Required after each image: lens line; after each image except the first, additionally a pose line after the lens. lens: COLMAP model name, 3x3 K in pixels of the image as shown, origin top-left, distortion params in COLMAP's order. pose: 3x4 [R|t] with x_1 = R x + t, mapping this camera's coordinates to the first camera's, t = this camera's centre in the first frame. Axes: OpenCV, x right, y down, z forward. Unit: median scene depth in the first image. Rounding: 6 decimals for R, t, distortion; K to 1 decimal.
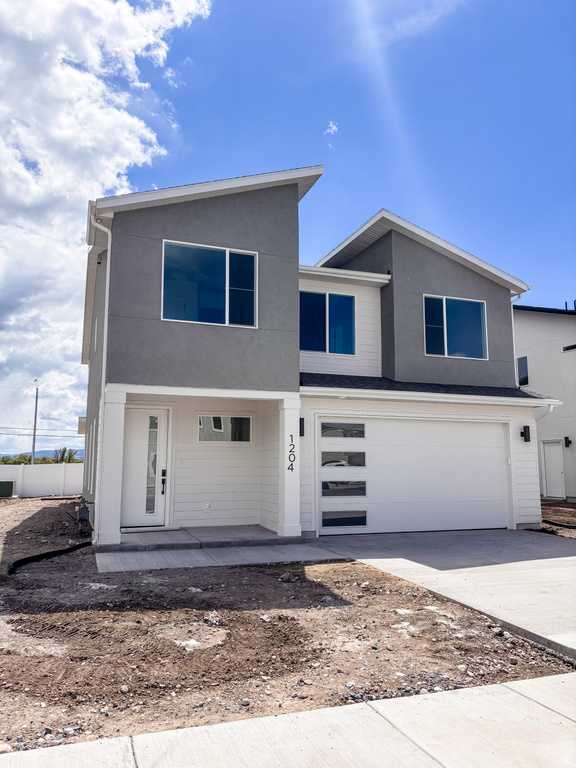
lens RADIAL K [[586.7, 0, 288.4], [0, 586.7, 377.1], [0, 0, 1]] dist [0.036630, 0.009404]
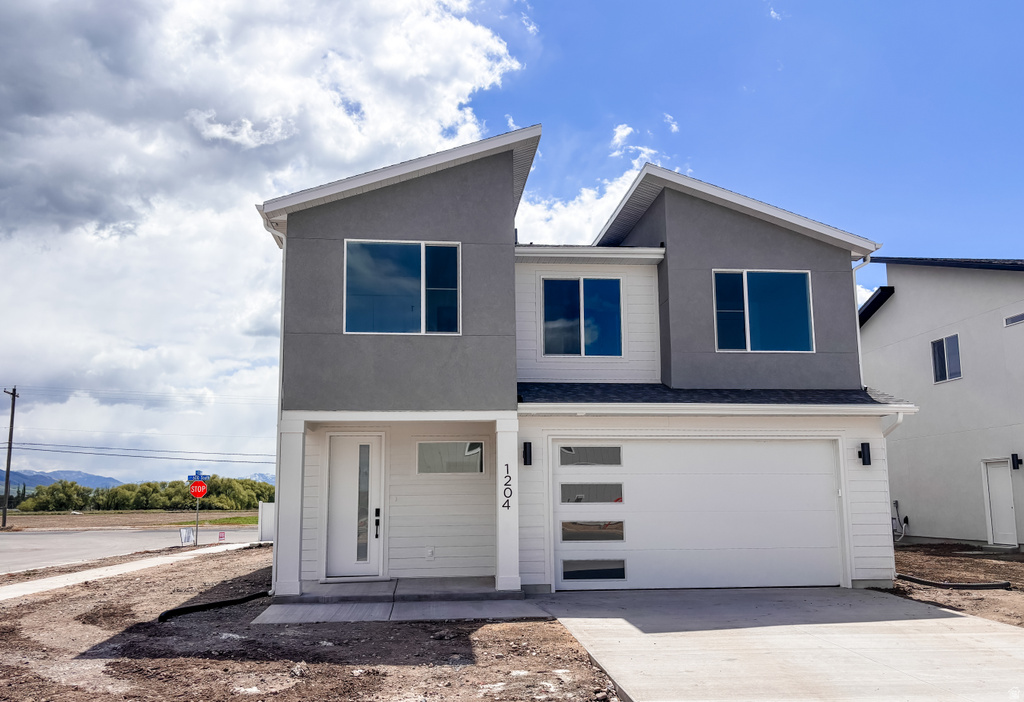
lens RADIAL K [[840.7, 0, 512.2], [0, 840.7, 362.0], [0, 0, 1]] dist [0.046519, -0.006800]
pose [[0.968763, -0.050152, -0.242866, 0.248623], [0.047310, 0.998726, -0.017526, -0.018016], [0.243436, 0.005488, 0.969901, -0.101953]]
